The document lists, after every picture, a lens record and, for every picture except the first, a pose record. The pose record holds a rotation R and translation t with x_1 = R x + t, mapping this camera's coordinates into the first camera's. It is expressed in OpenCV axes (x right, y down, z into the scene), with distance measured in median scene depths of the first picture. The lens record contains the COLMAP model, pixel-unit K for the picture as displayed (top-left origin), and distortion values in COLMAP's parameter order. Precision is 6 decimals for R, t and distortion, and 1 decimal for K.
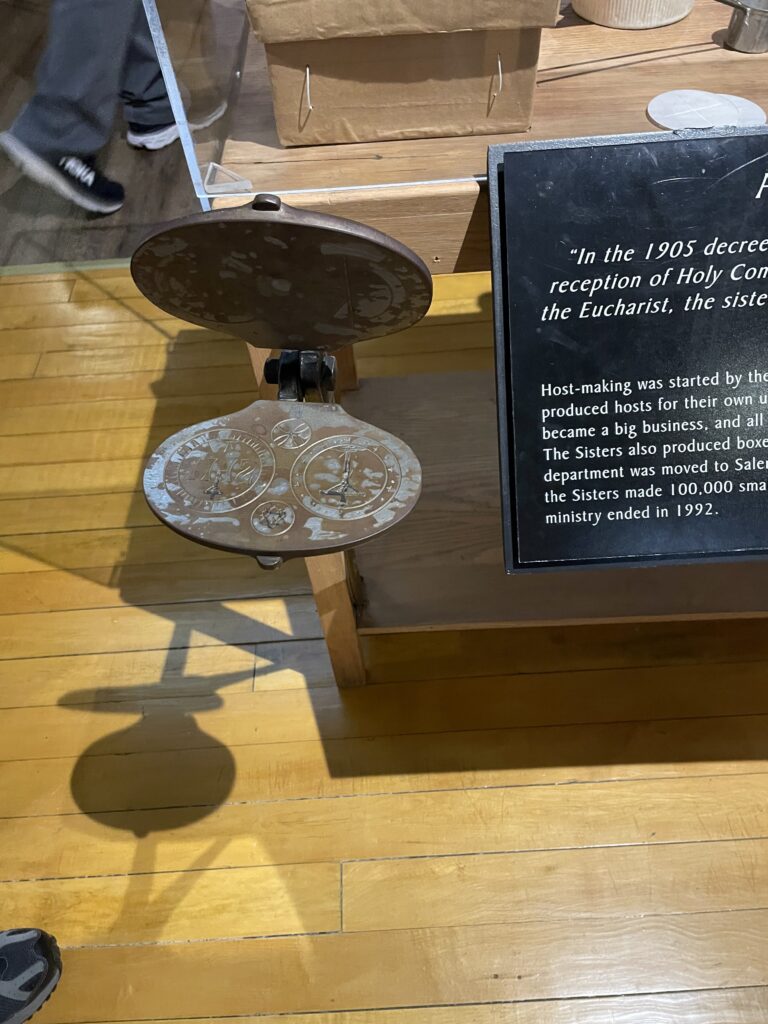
lens RADIAL K [[770.1, 0, 391.3], [0, 770.1, 507.3], [0, 0, 1]] dist [0.087052, -0.111004]
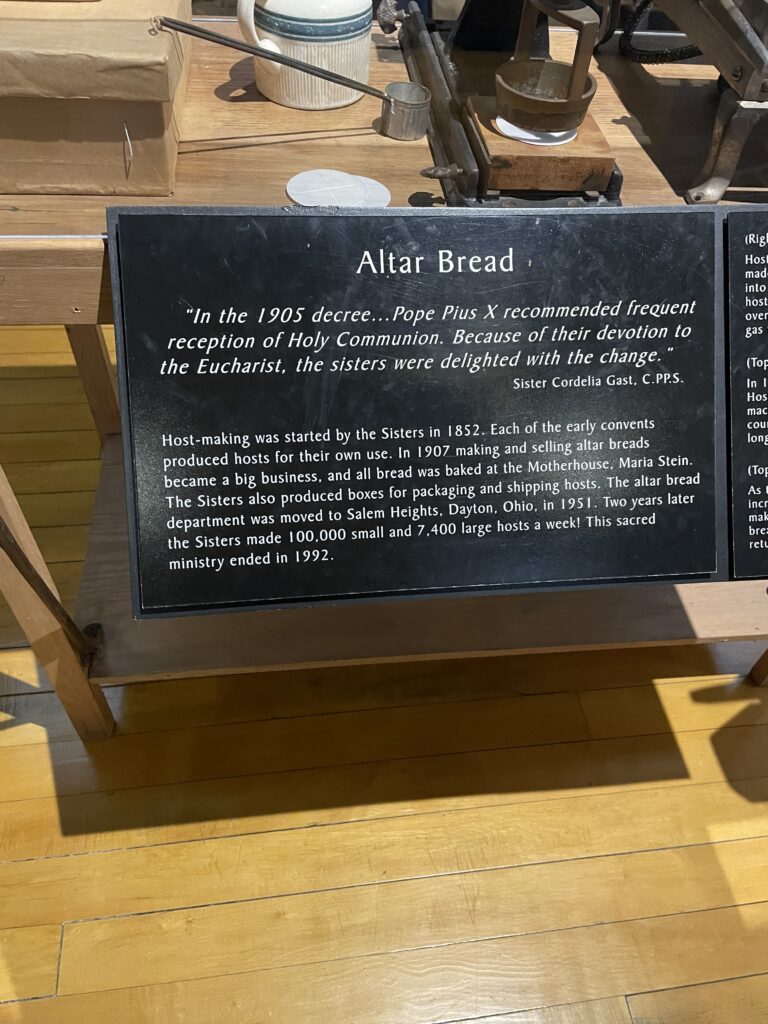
lens RADIAL K [[770.1, 0, 385.4], [0, 770.1, 514.3], [0, 0, 1]] dist [0.087052, -0.111004]
pose [[0.988520, 0.009416, 0.150793, 0.297019], [-0.001850, 0.998736, -0.050237, -0.000804], [-0.151076, 0.049381, 0.987288, -0.058590]]
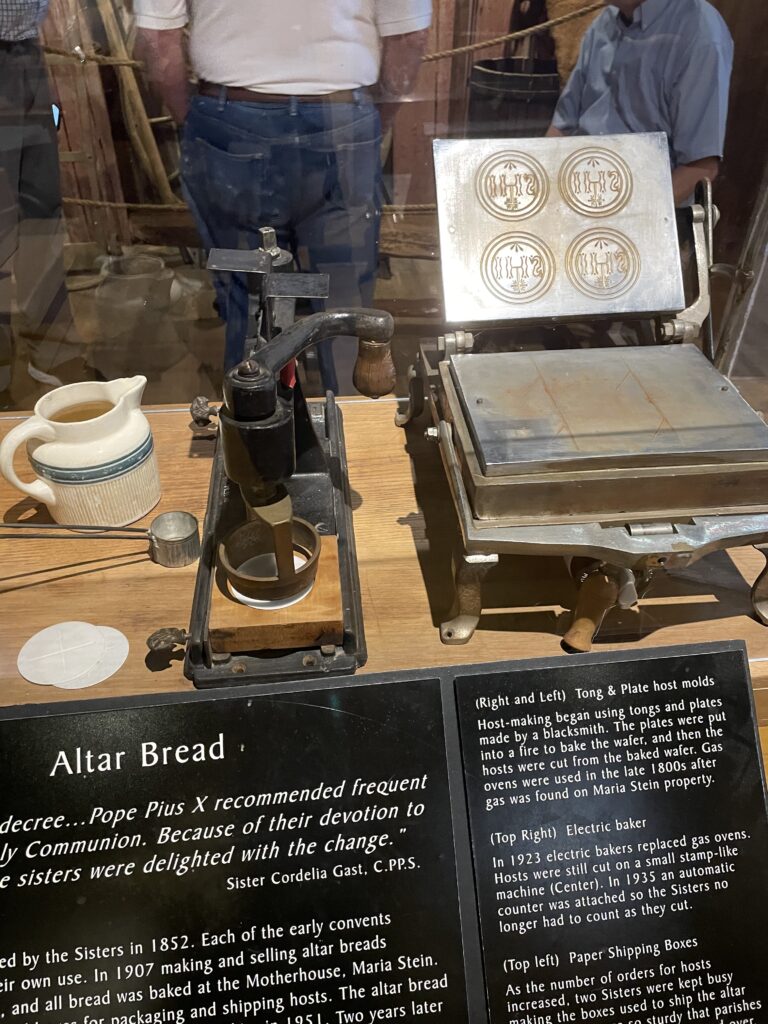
lens RADIAL K [[770.1, 0, 387.5], [0, 770.1, 514.8], [0, 0, 1]] dist [0.087052, -0.111004]
pose [[0.993286, -0.004352, 0.115606, 0.682582], [0.033776, 0.966663, -0.253813, -0.389084], [-0.110648, 0.256014, 0.960320, -0.114581]]
